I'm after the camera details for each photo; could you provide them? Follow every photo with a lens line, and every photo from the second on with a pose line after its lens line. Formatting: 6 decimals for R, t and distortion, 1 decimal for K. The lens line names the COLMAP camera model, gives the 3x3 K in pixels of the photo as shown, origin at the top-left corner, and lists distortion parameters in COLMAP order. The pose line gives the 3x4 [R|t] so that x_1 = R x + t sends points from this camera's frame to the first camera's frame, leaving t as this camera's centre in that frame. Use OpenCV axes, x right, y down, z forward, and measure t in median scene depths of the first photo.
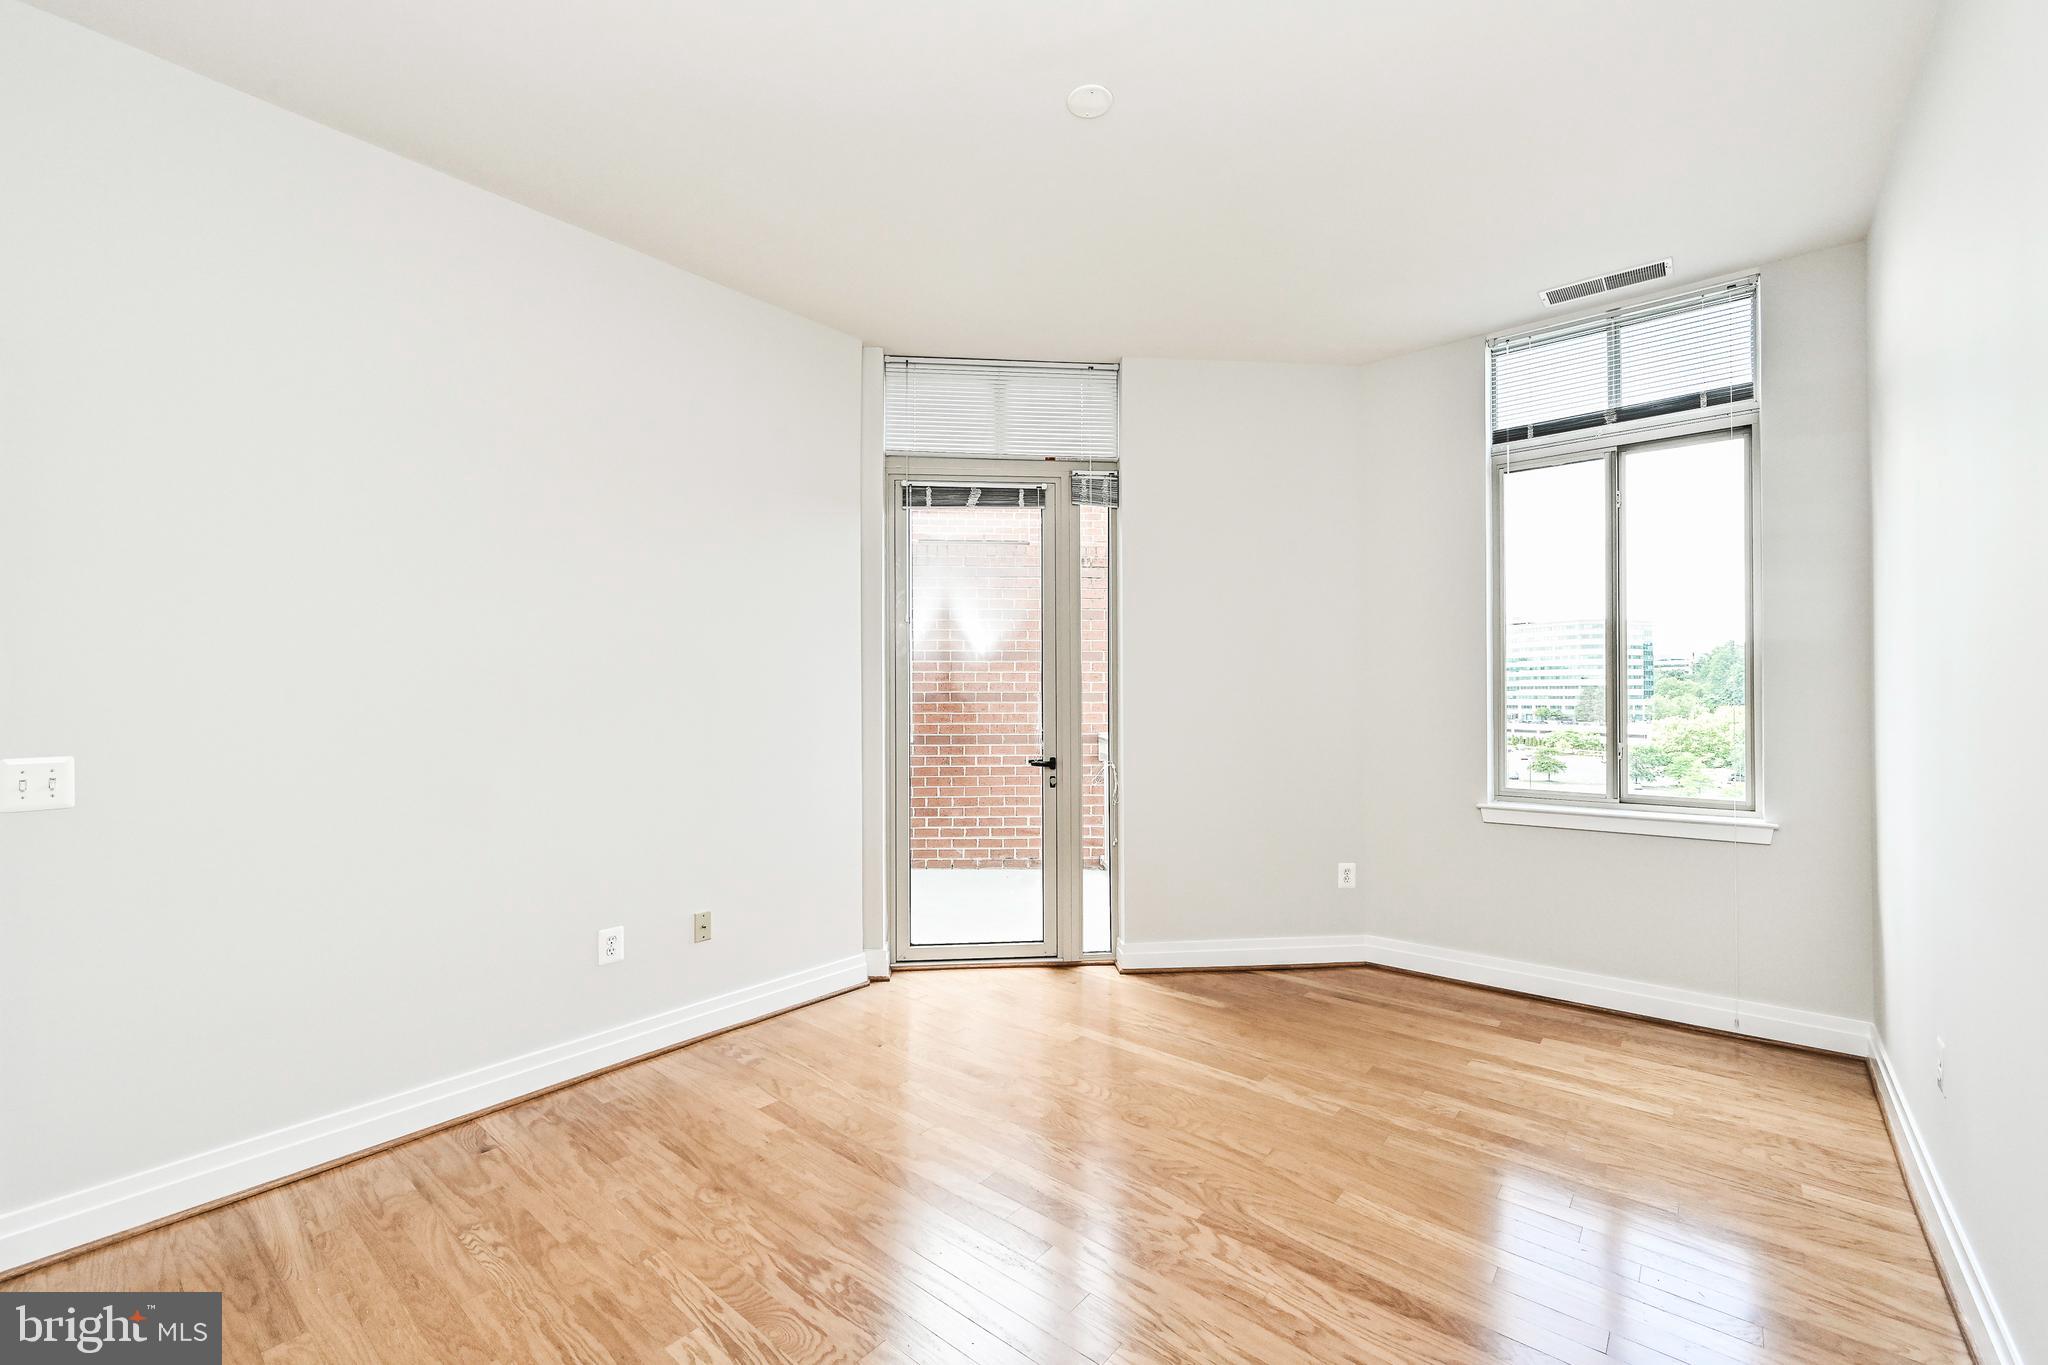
lens RADIAL K [[833.7, 0, 1004.5], [0, 833.7, 688.0], [0, 0, 1]] dist [0.000999, -0.000245]
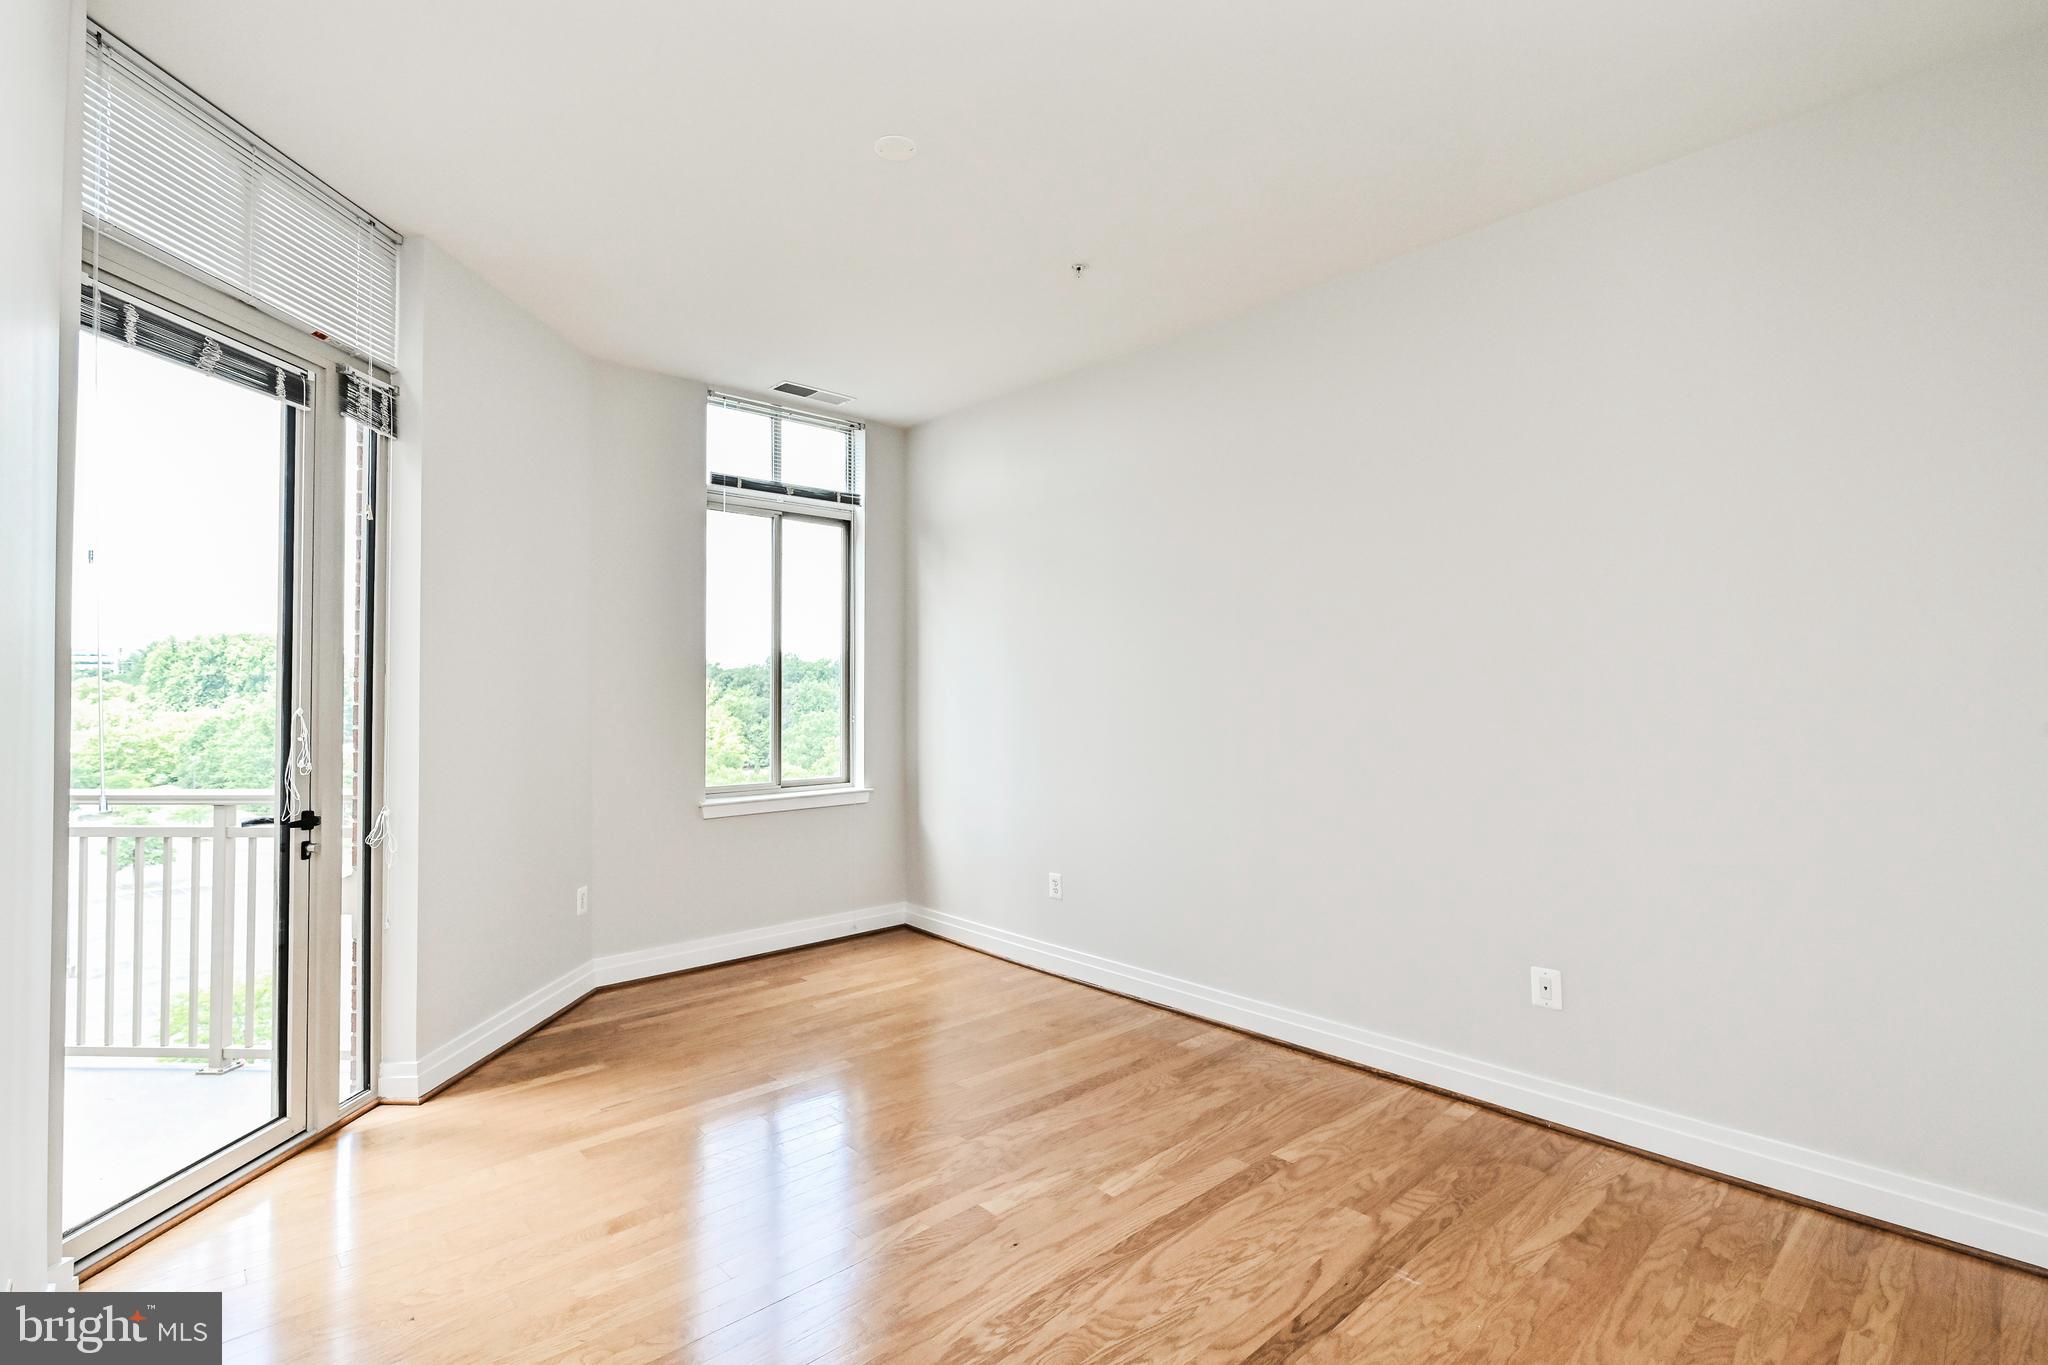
lens RADIAL K [[966.9, 0, 1023.0], [0, 966.9, 672.2], [0, 0, 1]] dist [0.003369, 0.000248]
pose [[0.117851, 0.024941, 0.992718, -0.659057], [-0.005727, 0.999685, -0.024436, -0.006053], [-0.993015, -0.002805, 0.117957, 0.420976]]
